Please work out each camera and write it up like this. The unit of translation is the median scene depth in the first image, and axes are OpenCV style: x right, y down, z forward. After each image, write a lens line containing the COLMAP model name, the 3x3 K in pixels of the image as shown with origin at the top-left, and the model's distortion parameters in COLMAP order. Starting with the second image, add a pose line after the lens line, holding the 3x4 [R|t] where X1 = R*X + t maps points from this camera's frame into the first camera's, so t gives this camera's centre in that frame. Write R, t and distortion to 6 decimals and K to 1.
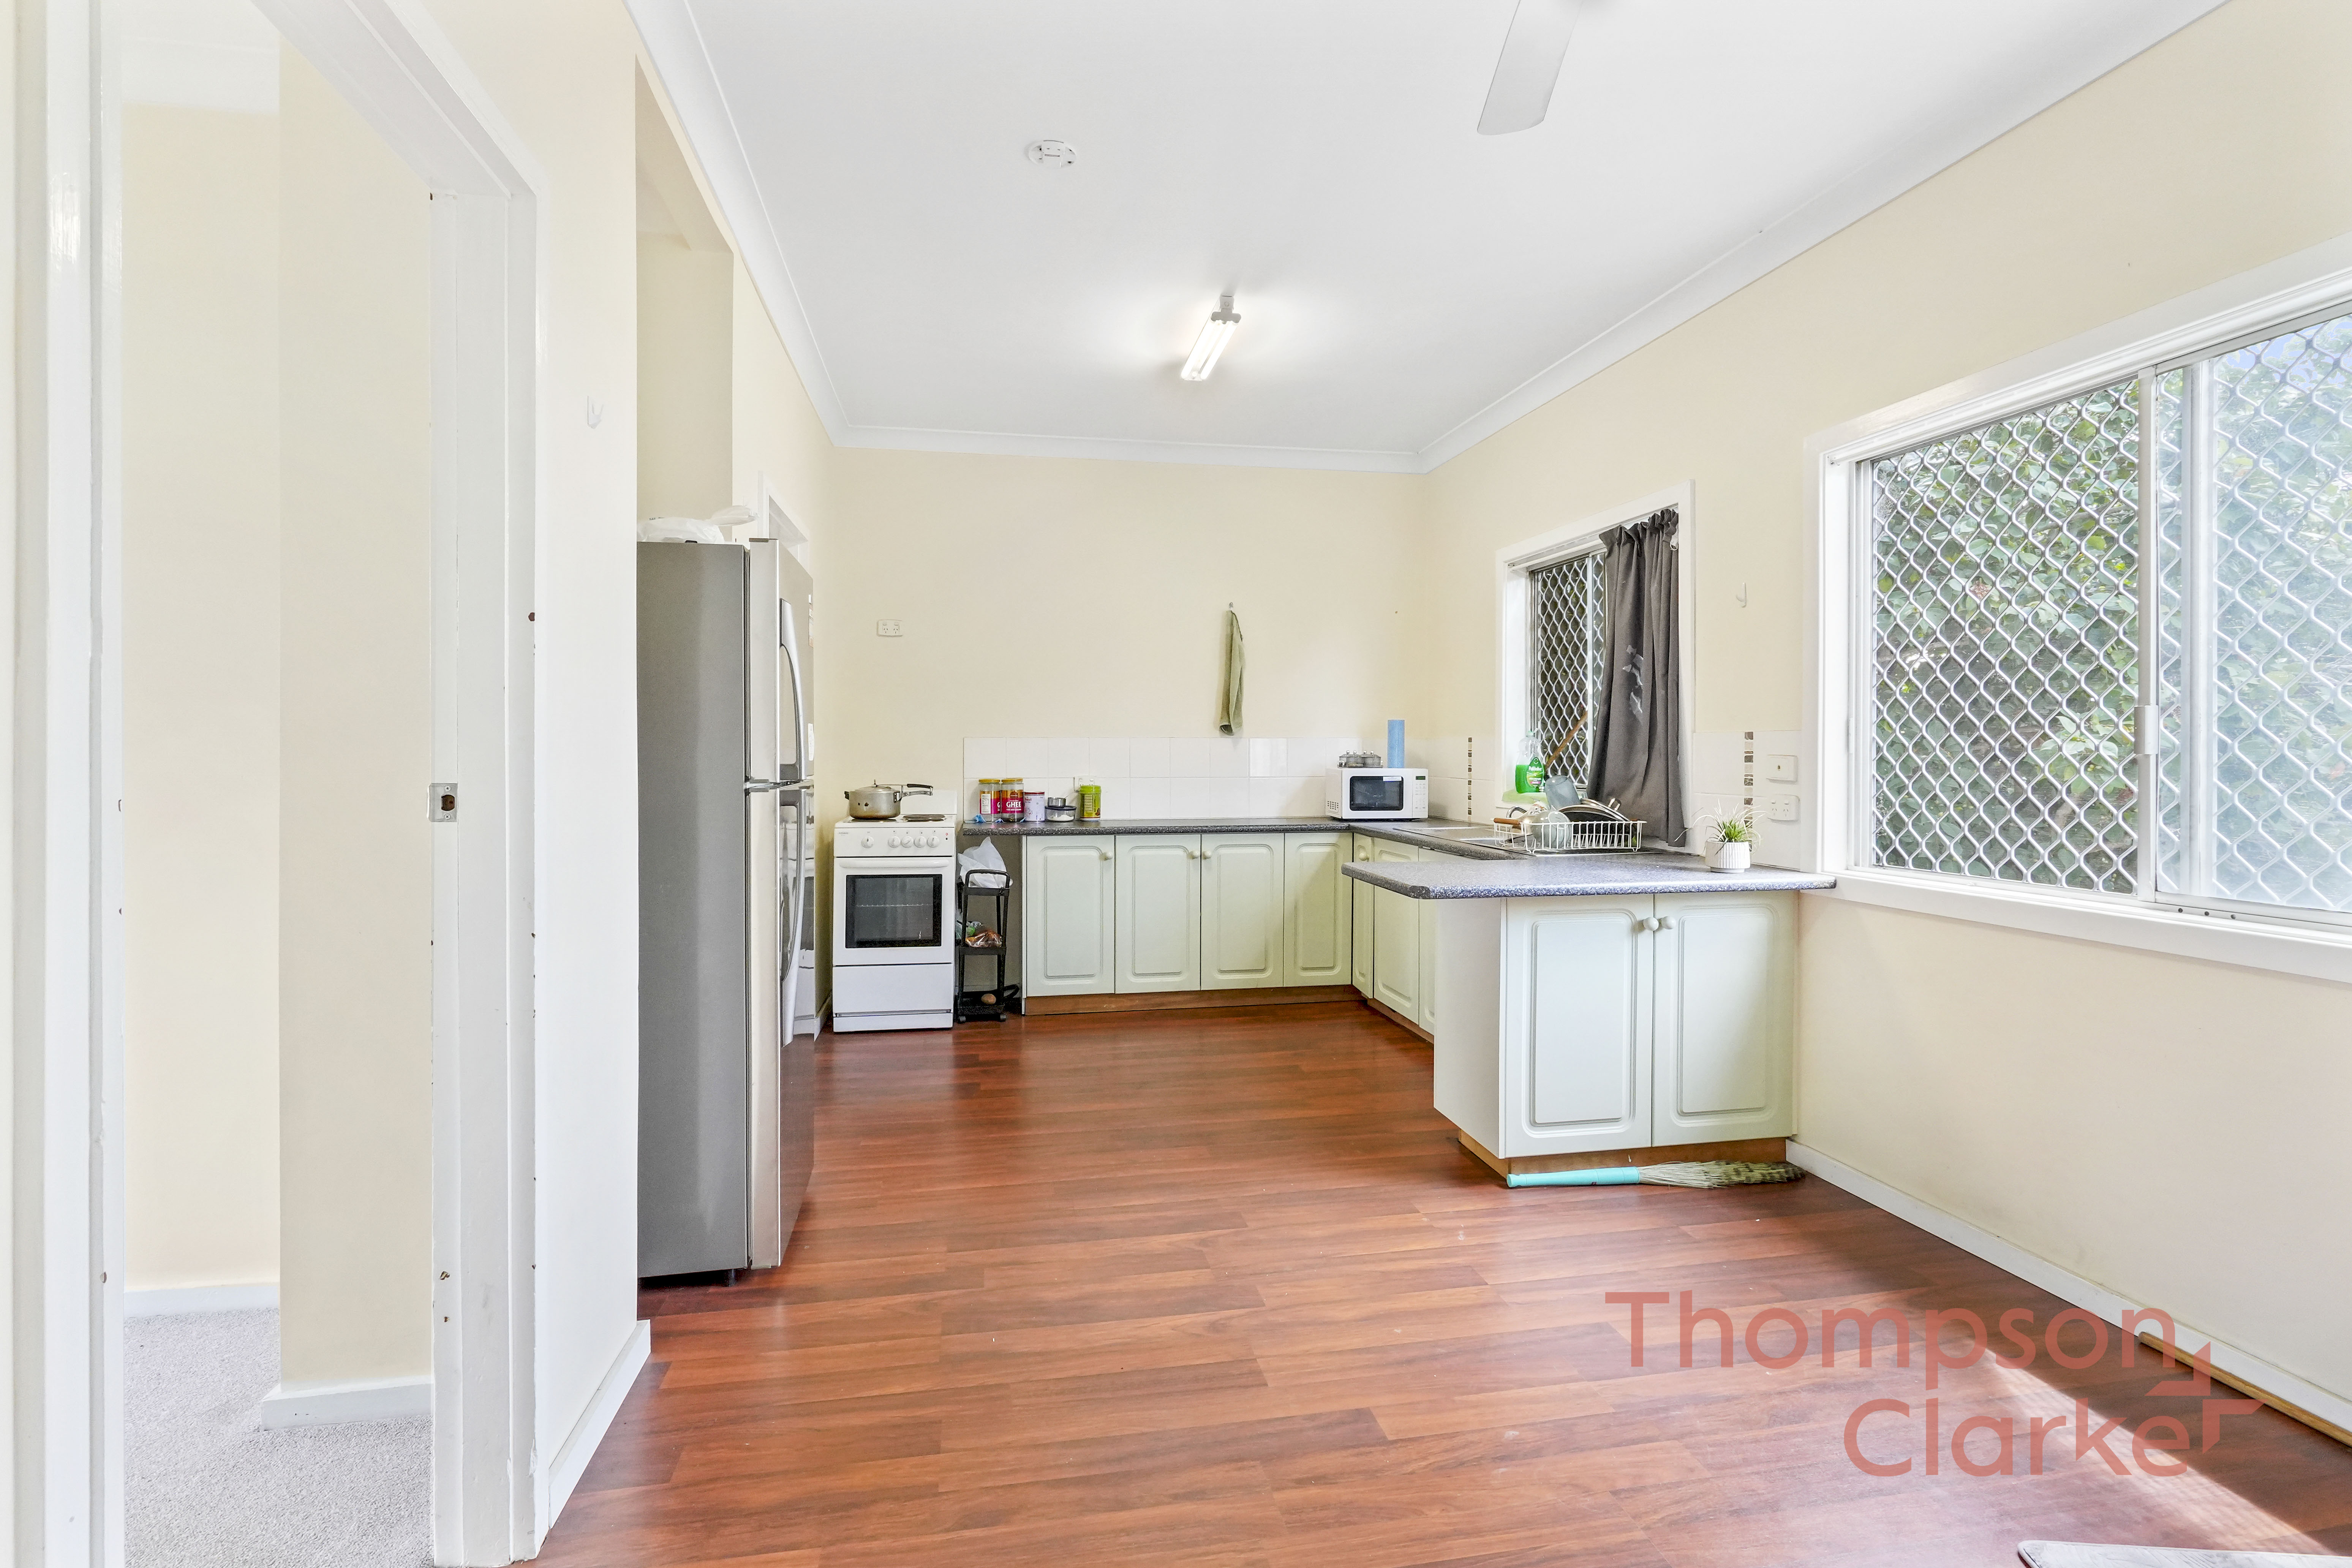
lens RADIAL K [[1095.8, 0, 1176.7], [0, 1095.8, 768.6], [0, 0, 1]] dist [0.002963, -0.000359]
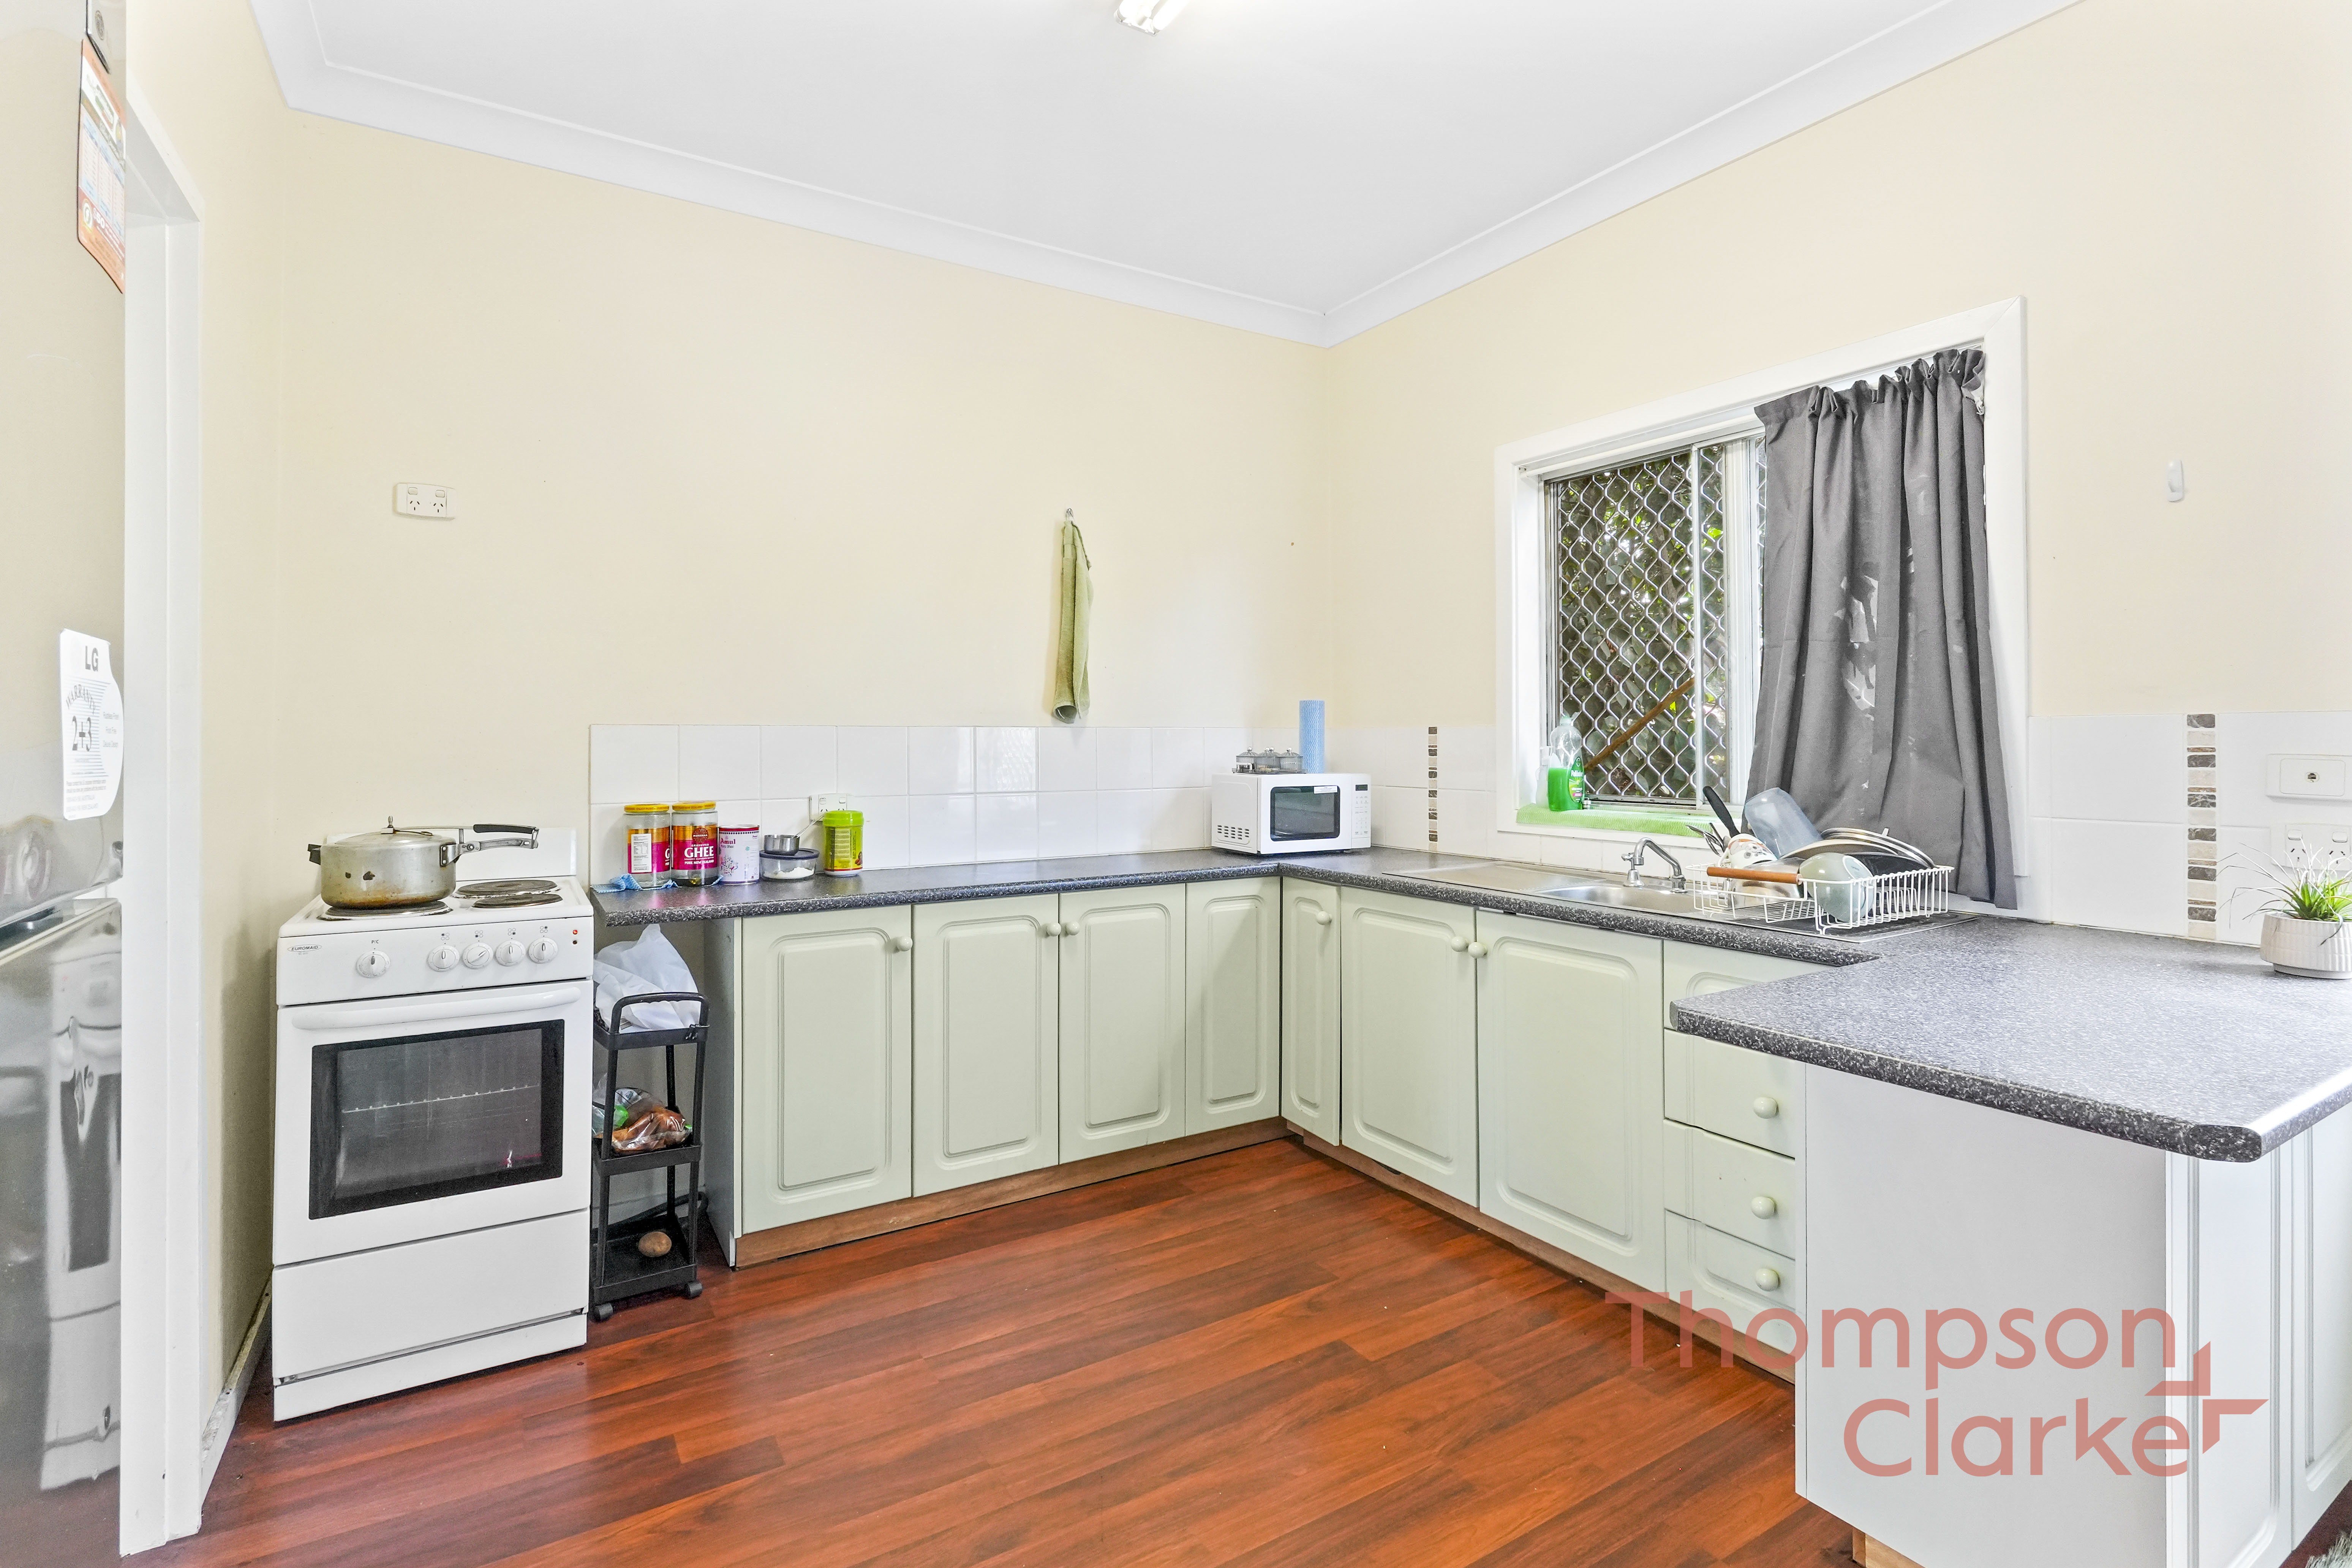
lens RADIAL K [[1095.8, 0, 1168.4], [0, 1095.8, 739.7], [0, 0, 1]] dist [0.002963, -0.000359]
pose [[0.932605, -0.002298, 0.360892, -0.133616], [0.009704, 0.999778, -0.018712, -0.009782], [-0.360769, 0.020953, 0.932420, 0.442456]]
